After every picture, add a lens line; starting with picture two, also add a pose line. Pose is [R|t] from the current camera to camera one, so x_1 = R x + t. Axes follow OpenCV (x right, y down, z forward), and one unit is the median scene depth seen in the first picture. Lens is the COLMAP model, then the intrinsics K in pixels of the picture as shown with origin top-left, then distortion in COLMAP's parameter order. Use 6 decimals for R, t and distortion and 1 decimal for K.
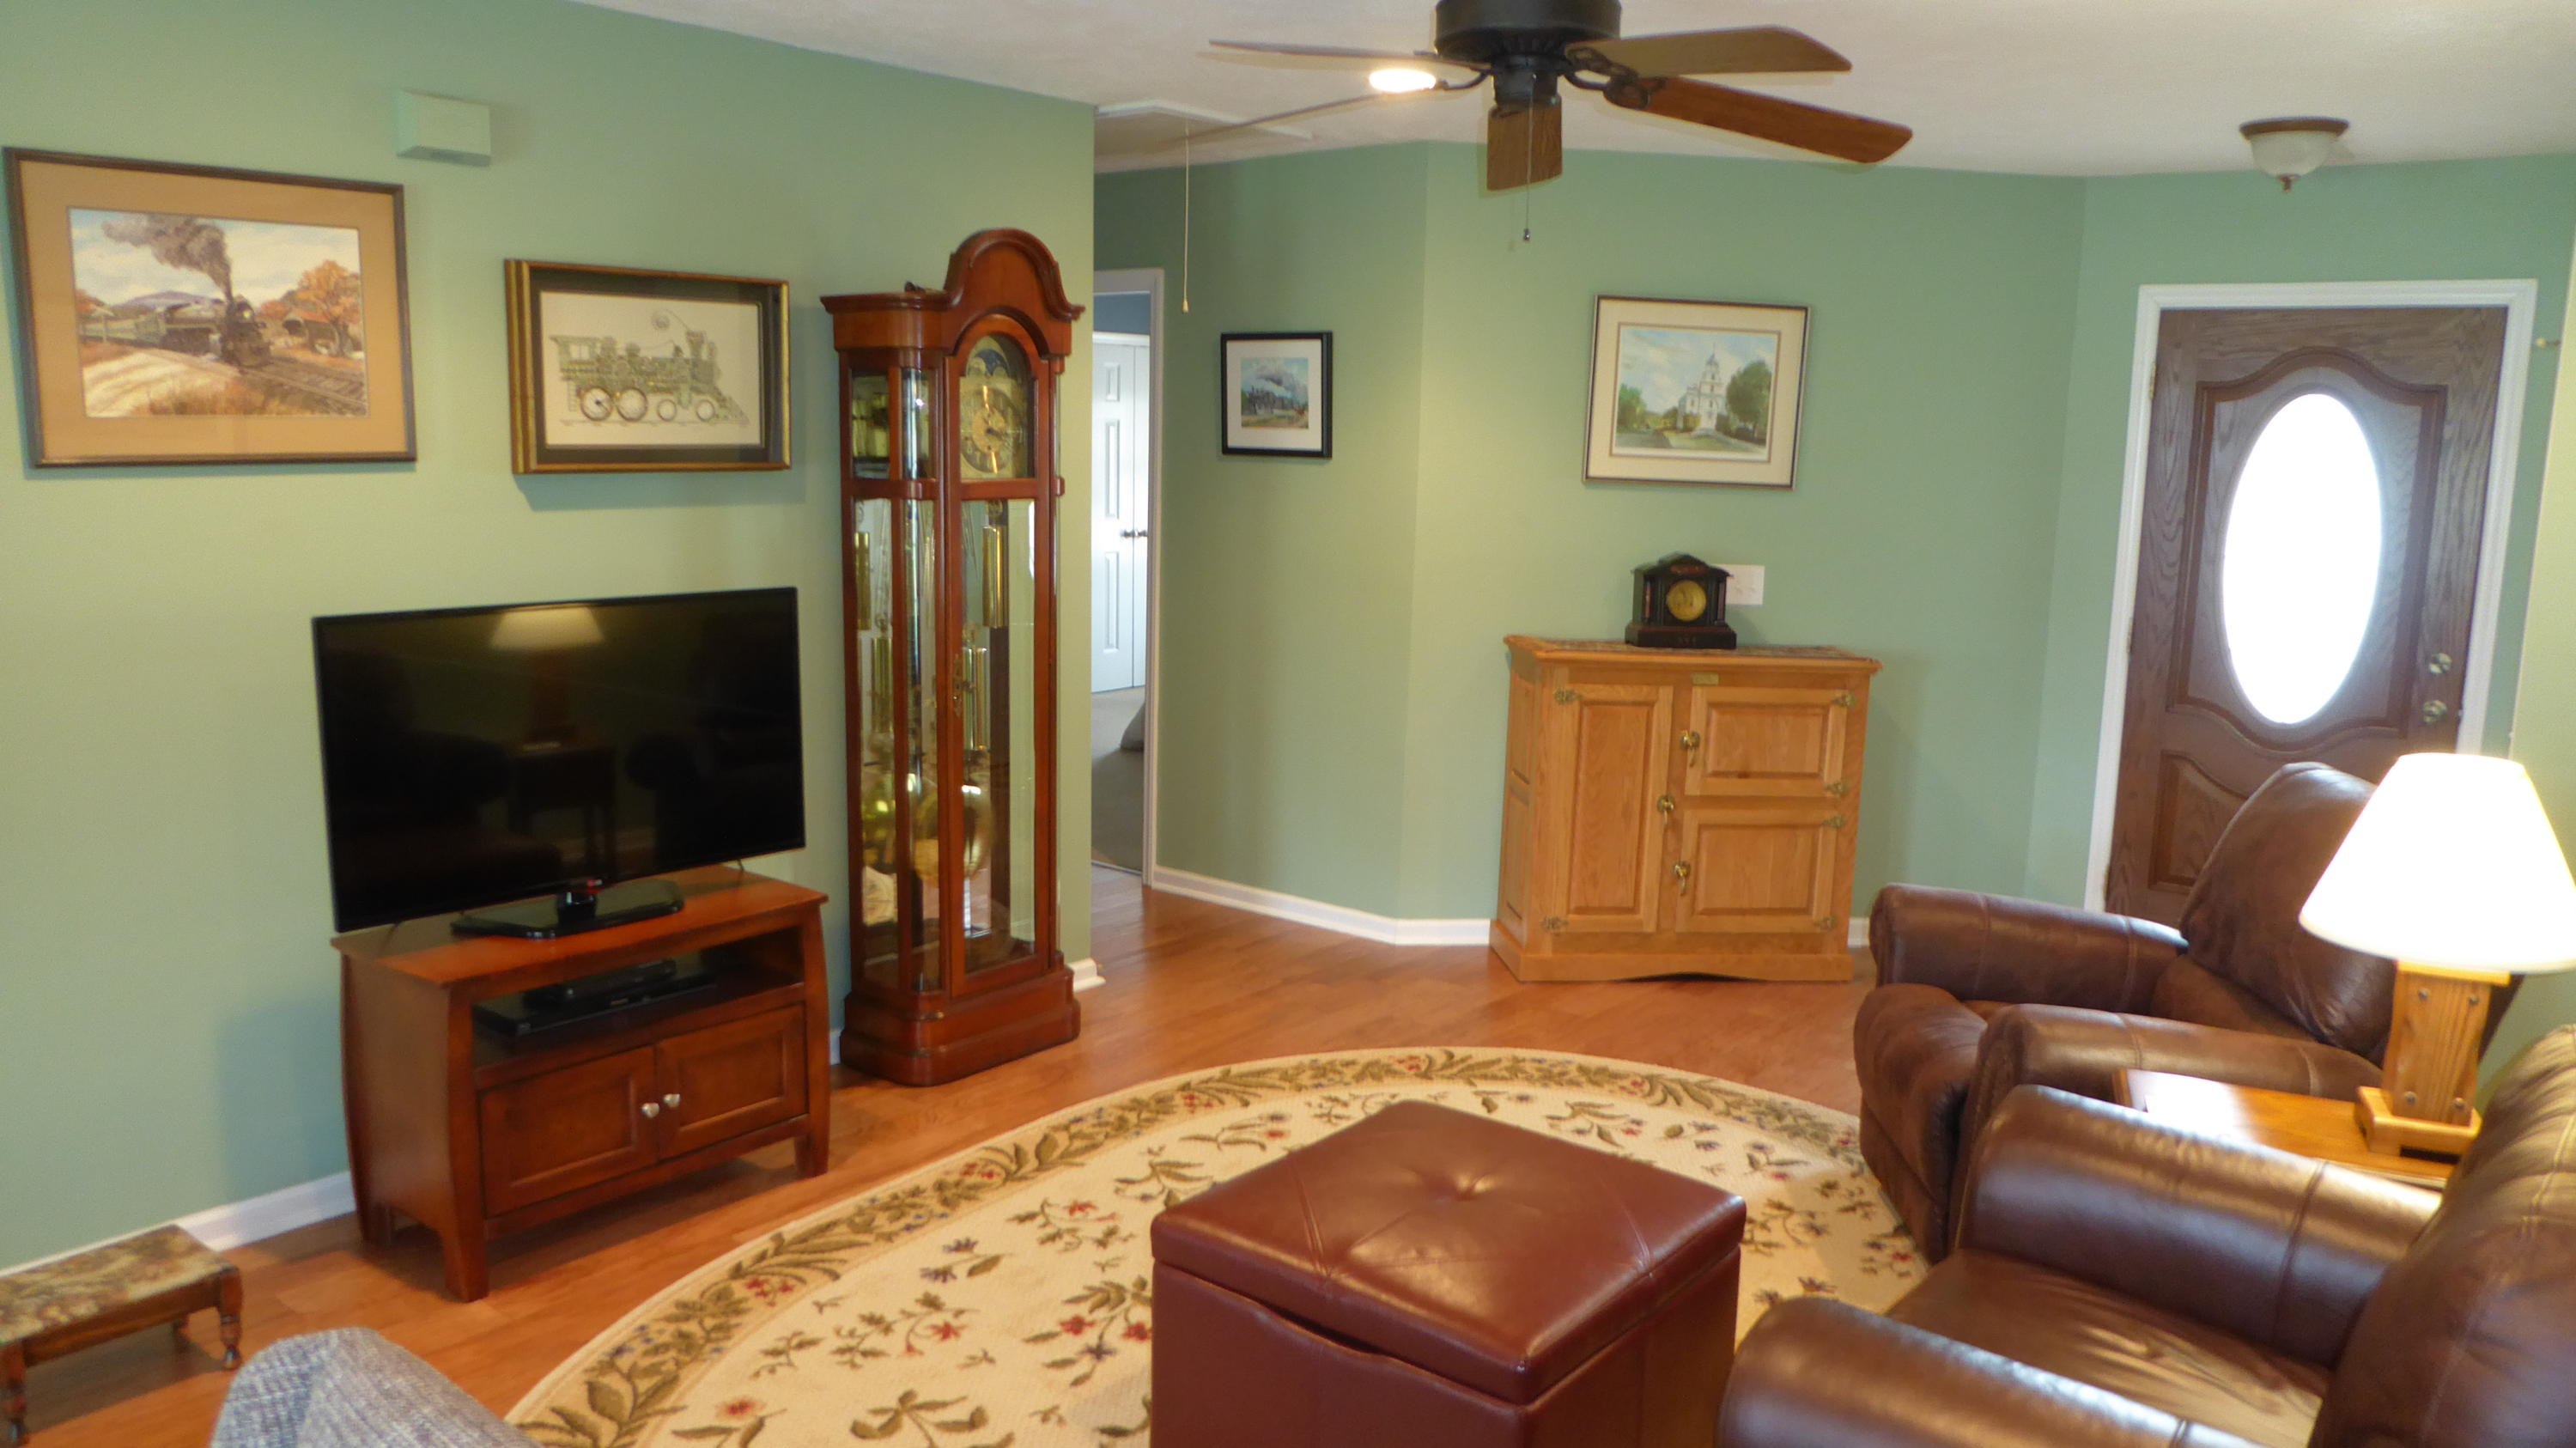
lens RADIAL K [[1838.9, 0, 1308.8], [0, 1838.9, 712.3], [0, 0, 1]] dist [-0.038066, 0.017665]
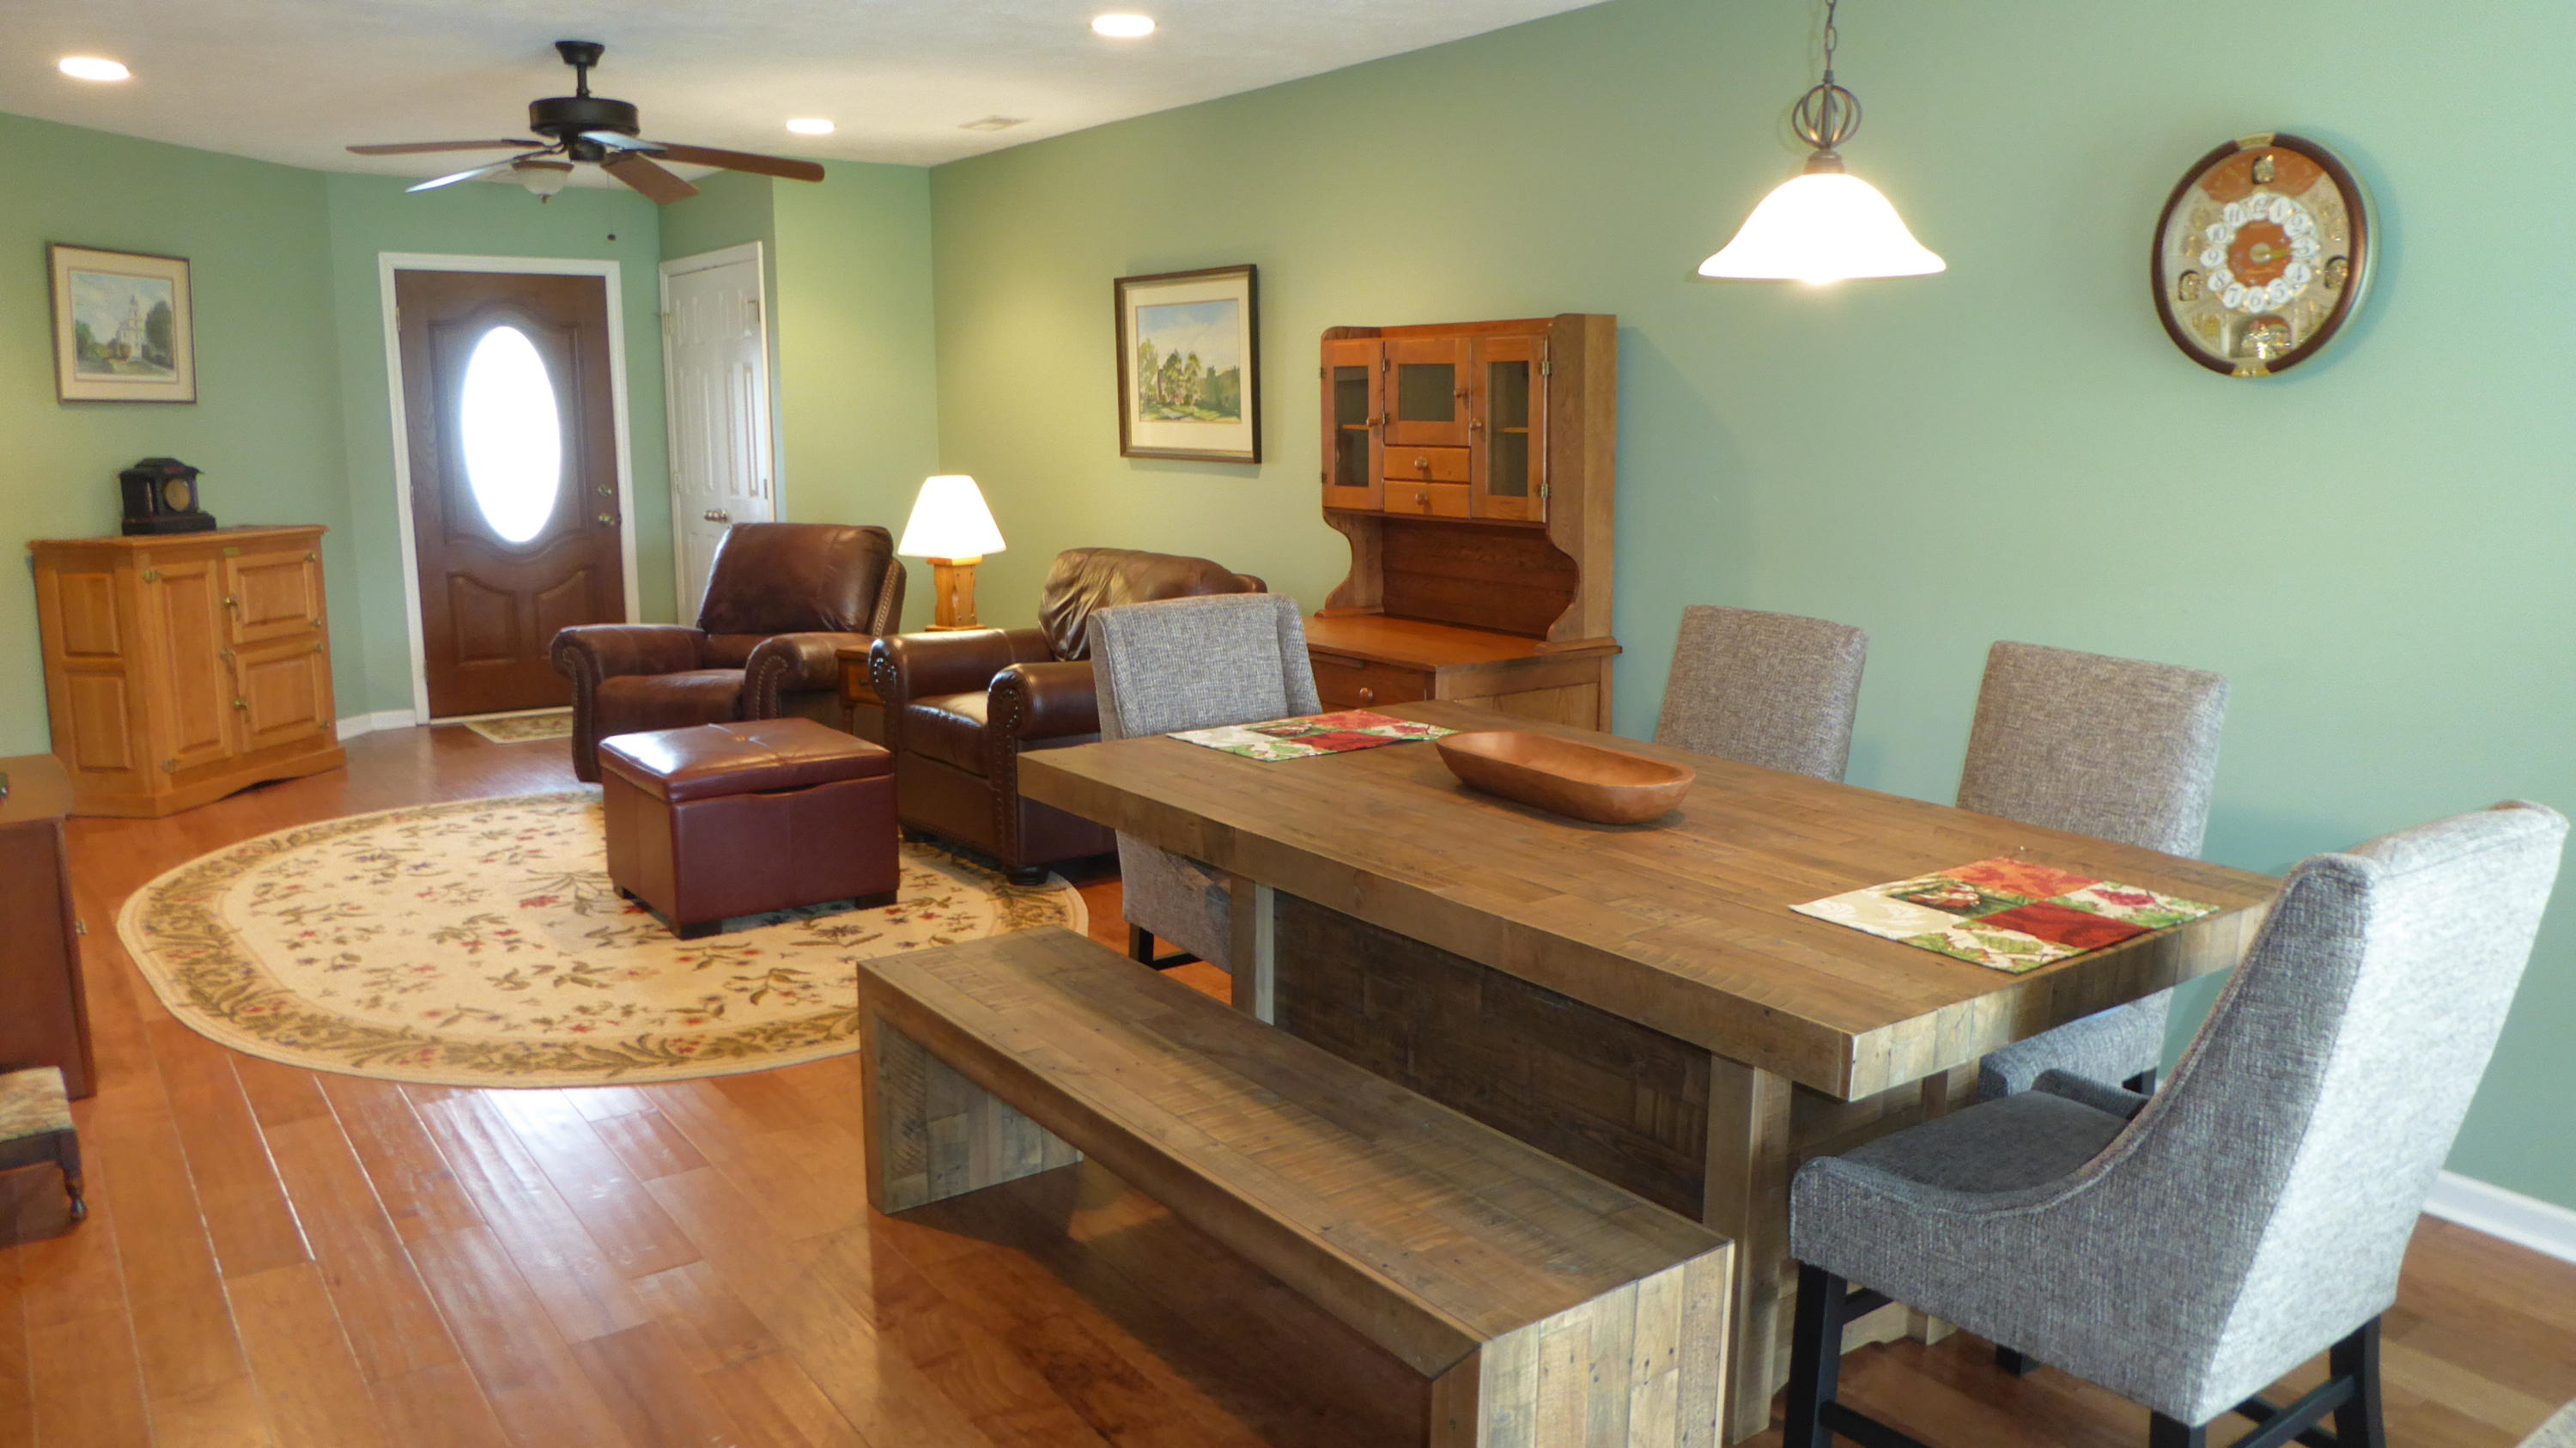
lens RADIAL K [[1832.8, 0, 1308.1], [0, 1832.8, 716.4], [0, 0, 1]] dist [-0.038849, 0.013947]
pose [[0.257194, -0.189263, 0.947645, -1.133245], [0.156486, 0.975848, 0.152424, 0.028727], [-0.953605, 0.109091, 0.280599, -0.078361]]
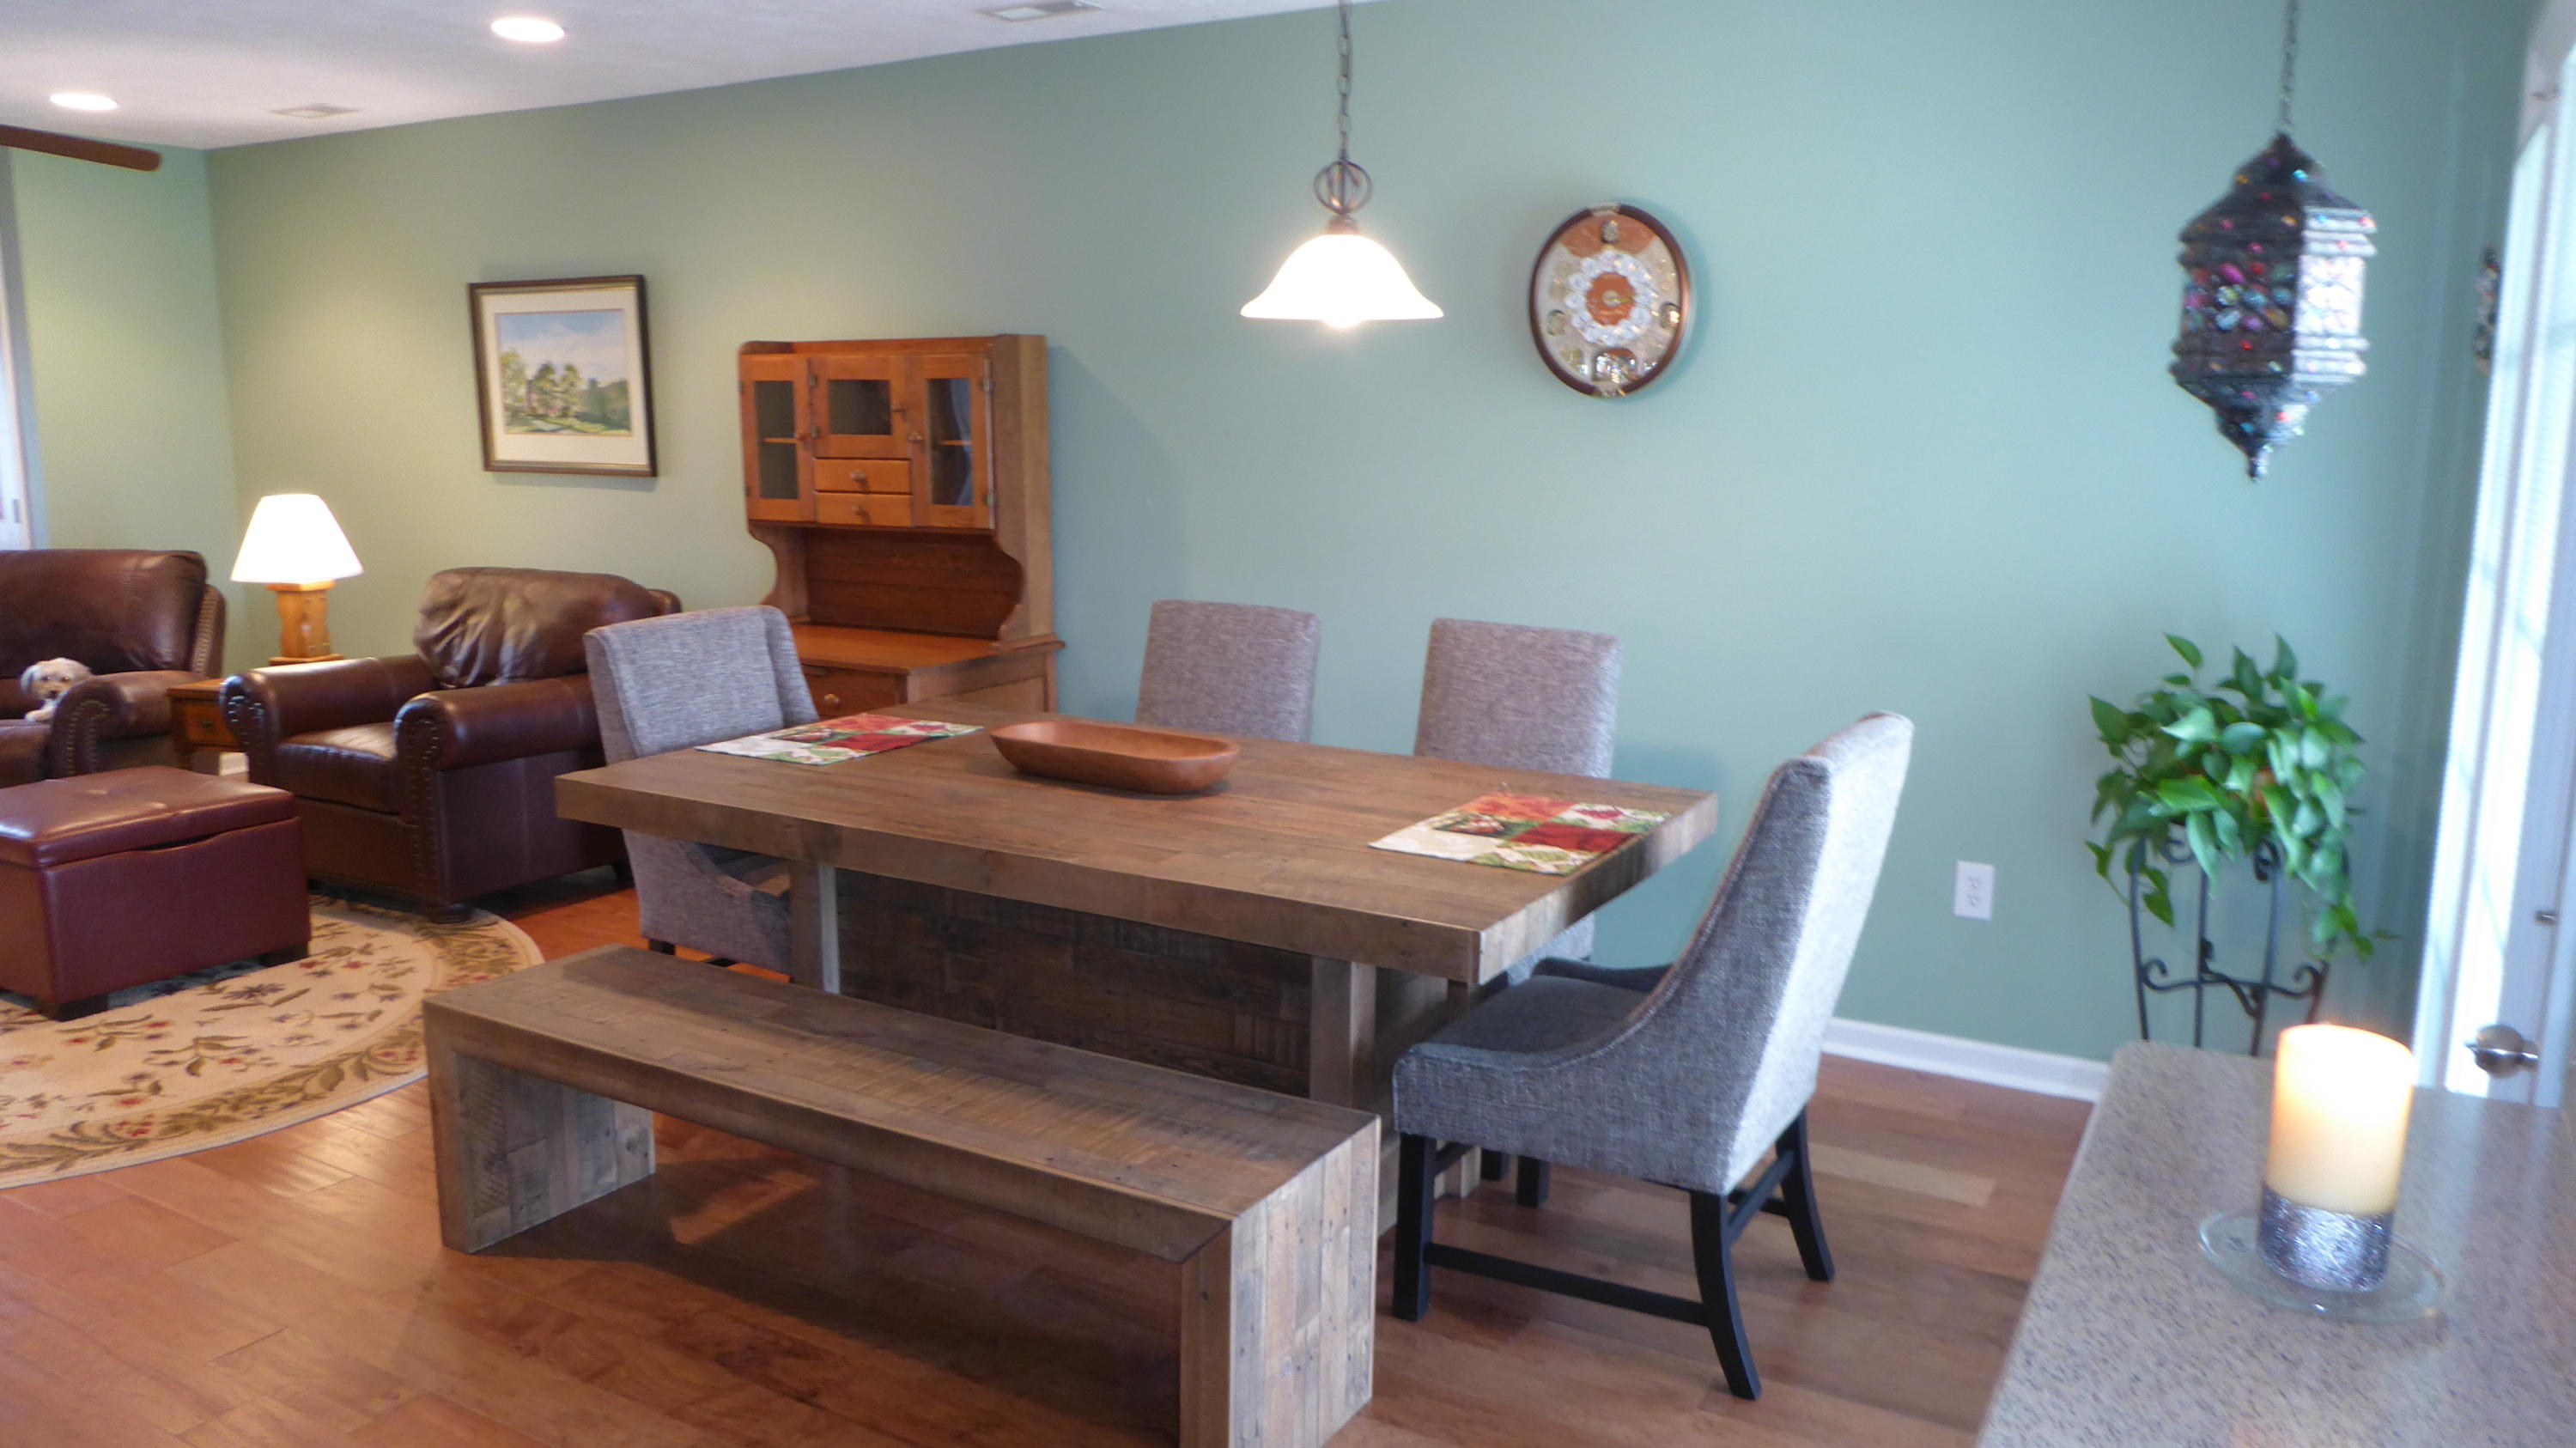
lens RADIAL K [[1832.8, 0, 1308.1], [0, 1832.8, 716.4], [0, 0, 1]] dist [-0.038849, 0.013947]
pose [[-0.149347, -0.191938, 0.969977, -1.234950], [0.143525, 0.966381, 0.213325, -0.004425], [-0.978313, 0.171075, -0.116778, 0.055011]]
